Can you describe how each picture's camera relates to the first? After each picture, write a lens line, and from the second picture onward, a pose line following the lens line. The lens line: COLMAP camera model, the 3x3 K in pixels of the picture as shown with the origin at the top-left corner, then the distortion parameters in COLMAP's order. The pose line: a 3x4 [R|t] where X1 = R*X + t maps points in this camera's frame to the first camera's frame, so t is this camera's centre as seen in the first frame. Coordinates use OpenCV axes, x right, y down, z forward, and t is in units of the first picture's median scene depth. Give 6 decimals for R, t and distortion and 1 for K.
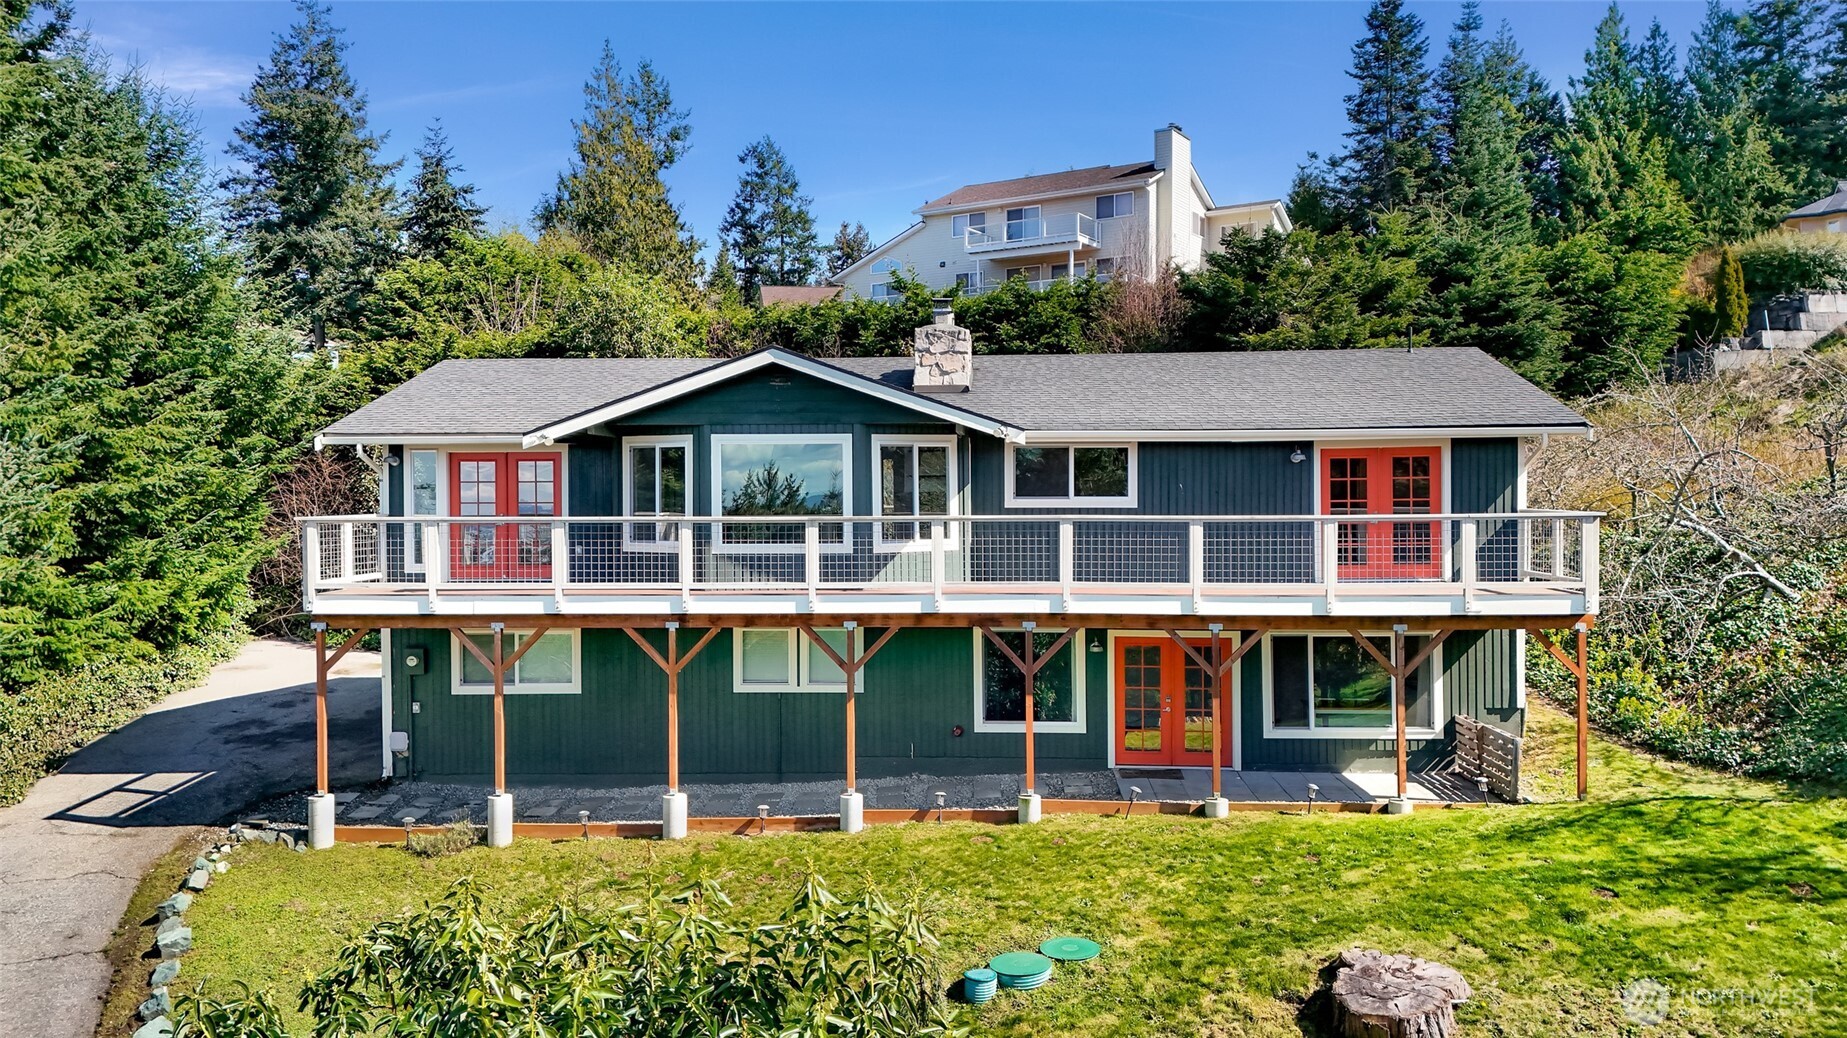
lens RADIAL K [[1274.3, 0, 923.5], [0, 1274.3, 519.0], [0, 0, 1]] dist [0.083535, -0.084447]
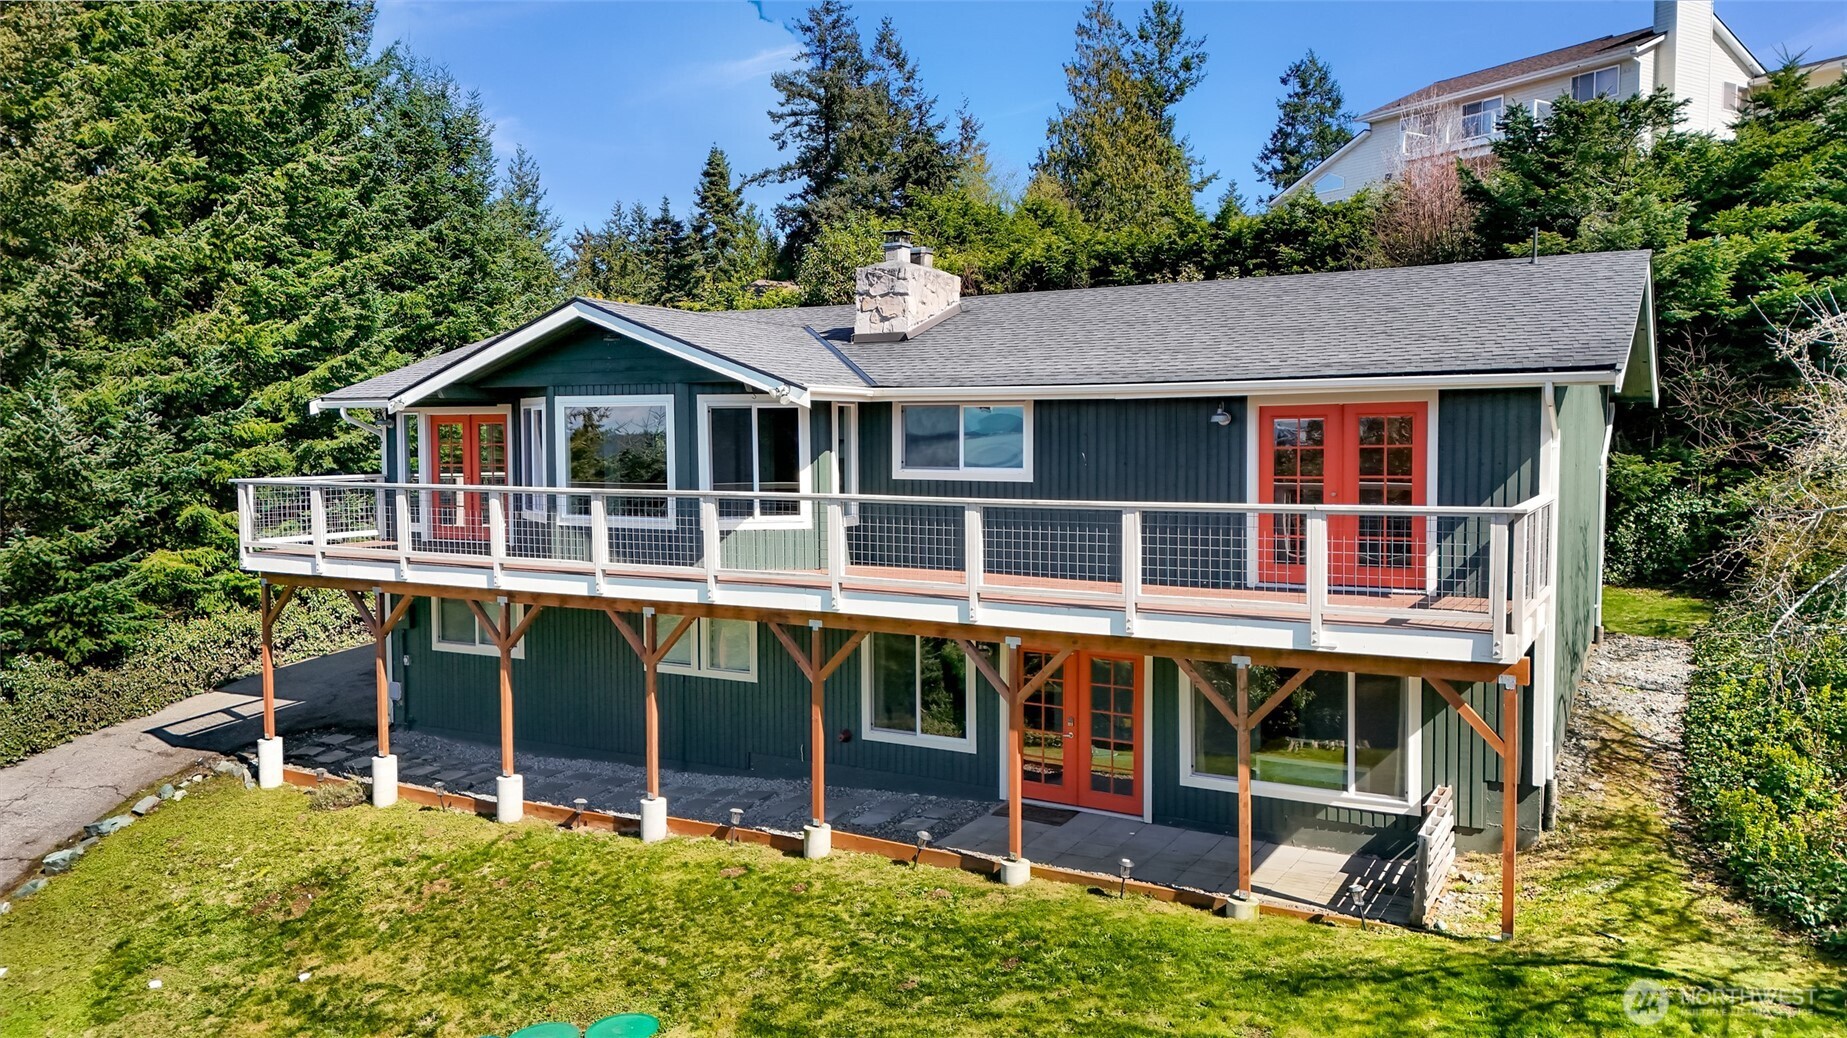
lens RADIAL K [[1274.3, 0, 923.5], [0, 1274.3, 519.0], [0, 0, 1]] dist [0.083535, -0.084447]
pose [[0.906295, 0.028744, -0.421667, 0.438973], [-0.009302, 0.998800, 0.048092, -0.023140], [0.422543, -0.039663, 0.905474, 0.245220]]
